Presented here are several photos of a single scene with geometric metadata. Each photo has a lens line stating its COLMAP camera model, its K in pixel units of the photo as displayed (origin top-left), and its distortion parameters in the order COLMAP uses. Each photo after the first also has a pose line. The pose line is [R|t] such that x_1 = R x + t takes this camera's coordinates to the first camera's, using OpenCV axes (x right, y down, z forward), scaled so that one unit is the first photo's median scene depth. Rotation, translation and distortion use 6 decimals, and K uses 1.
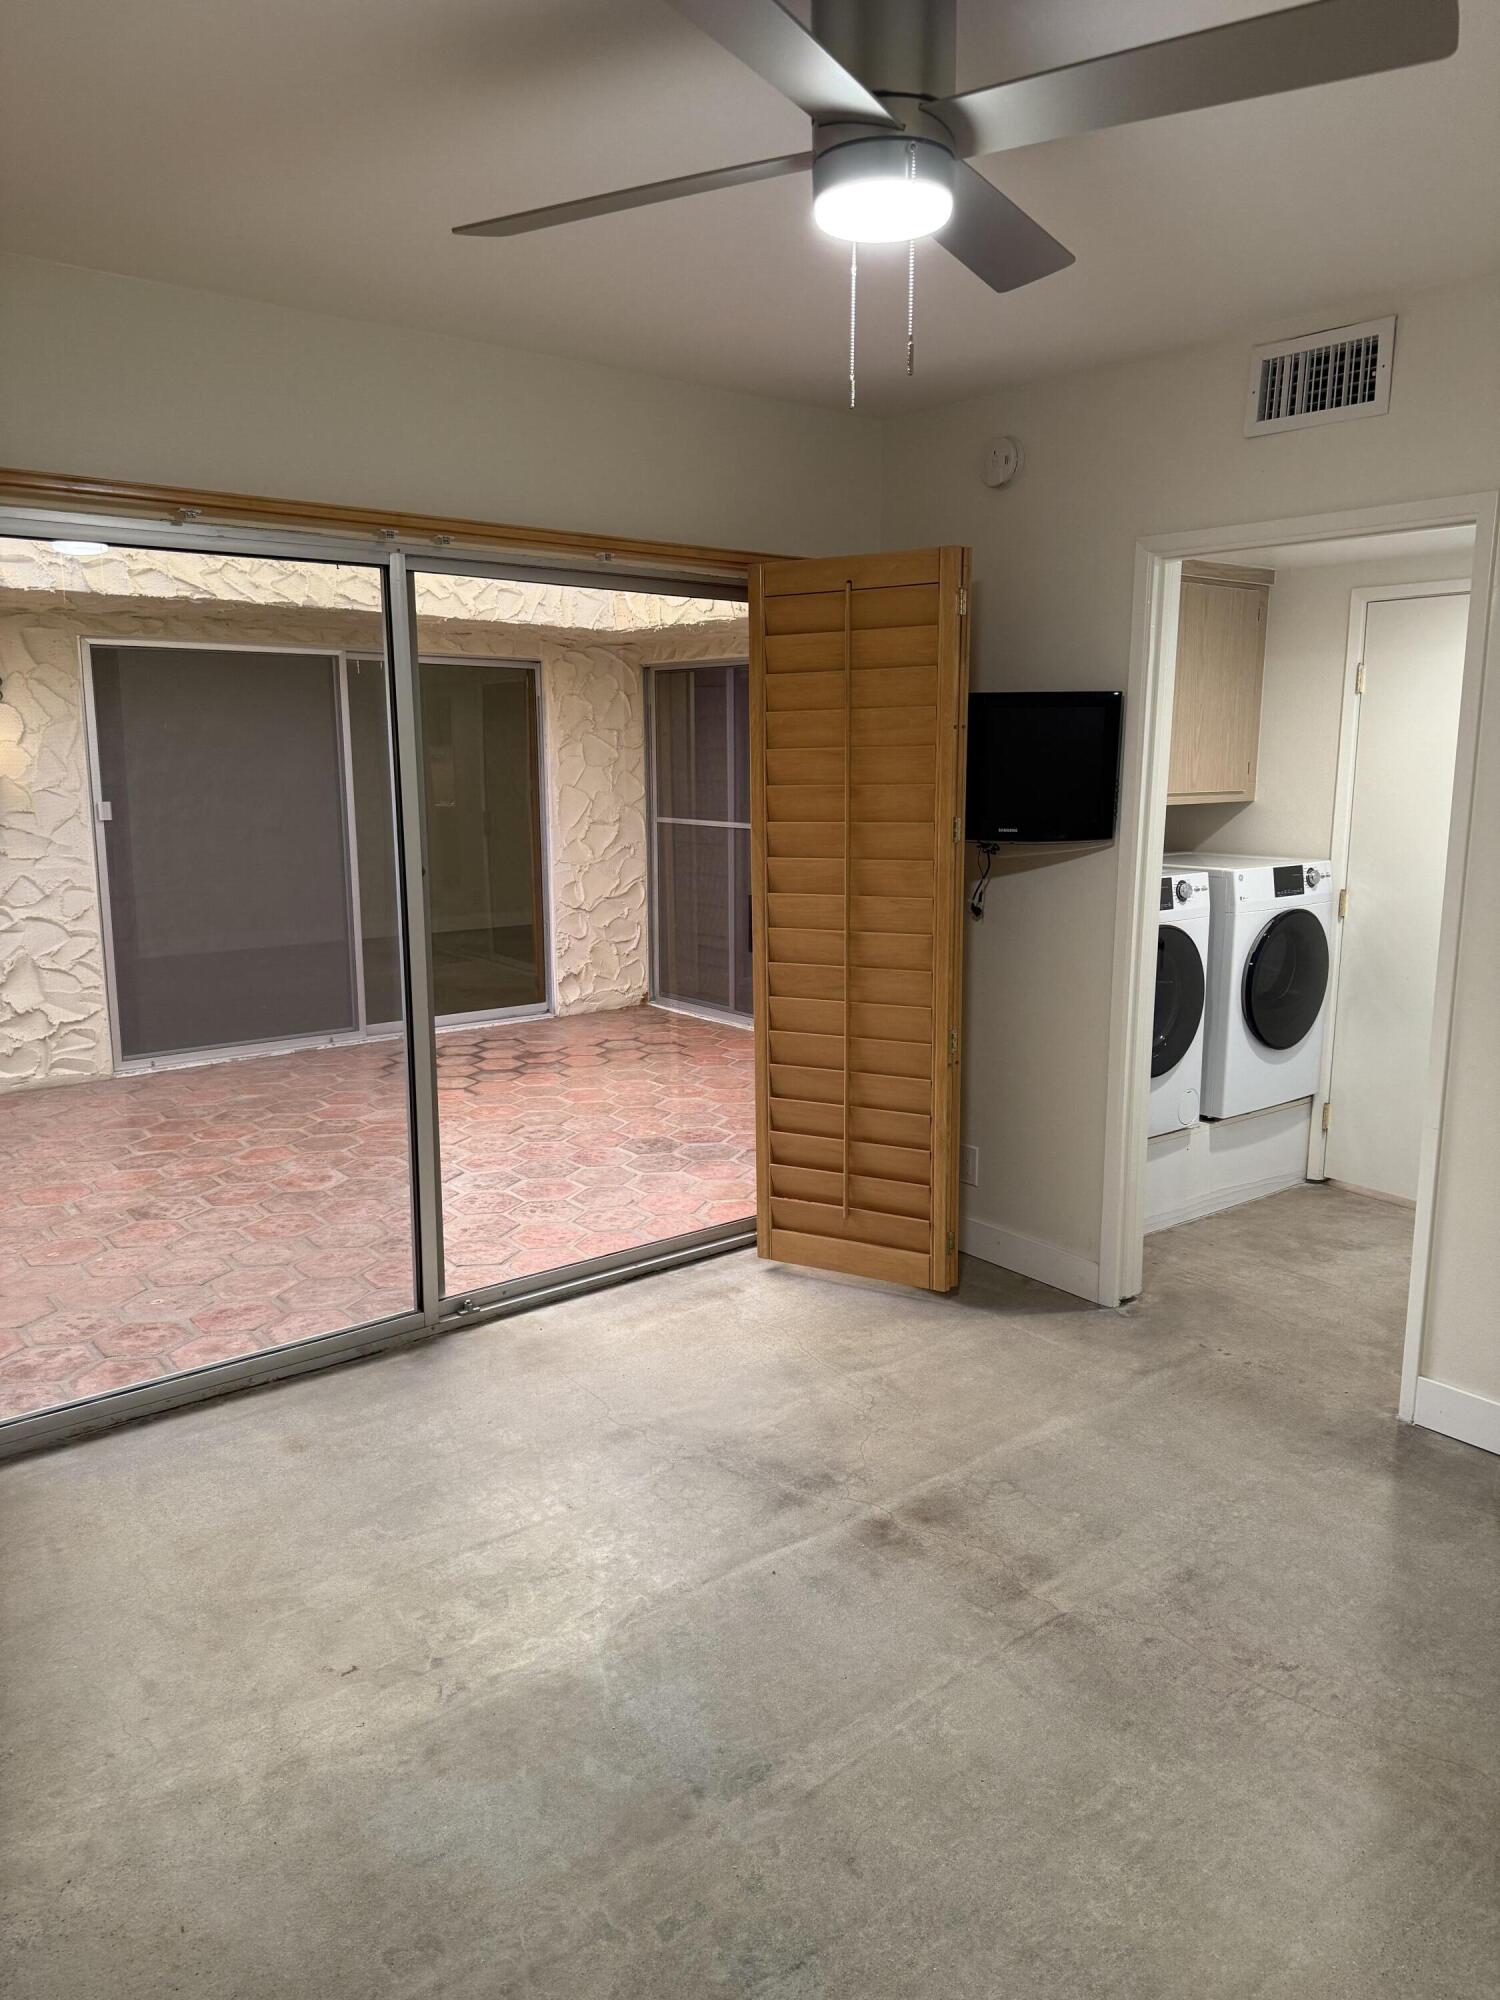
lens RADIAL K [[1398.1, 0, 750.0], [0, 1398.1, 1000.0], [0, 0, 1]] dist [-0.004167, -0.003342]
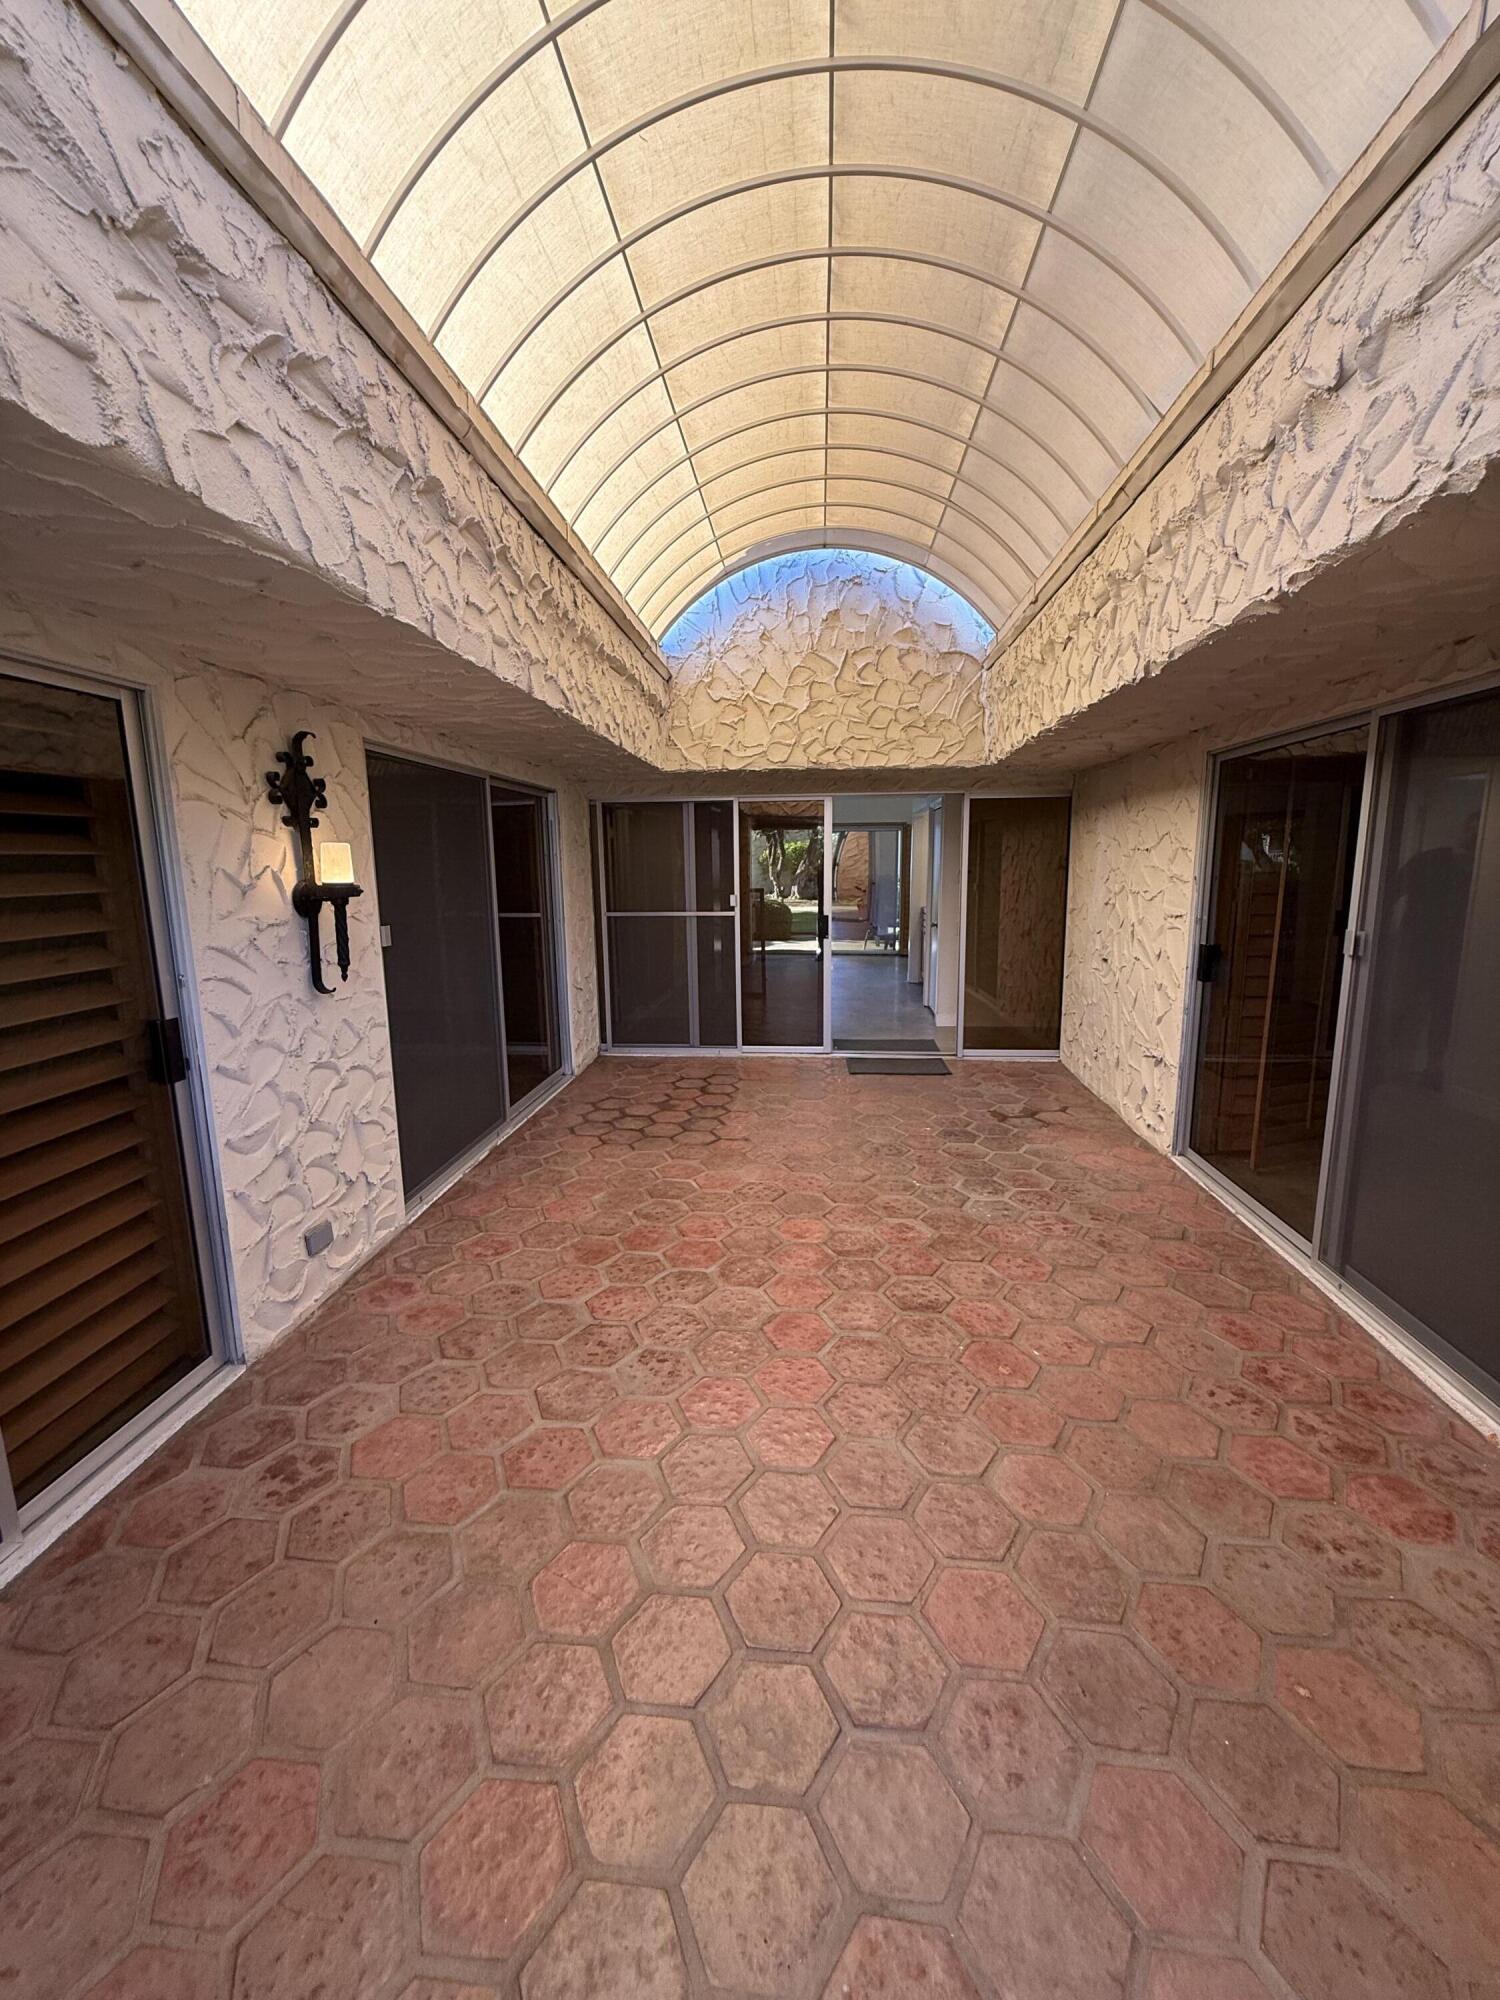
lens RADIAL K [[815.5, 0, 713.2], [0, 815.5, 1004.7], [0, 0, 1]] dist [0.000611, 0.000083]
pose [[0.718736, -0.134567, 0.682136, -0.677770], [0.146002, 0.988428, 0.041154, -0.083027], [-0.679781, 0.070014, 0.730066, 0.477394]]
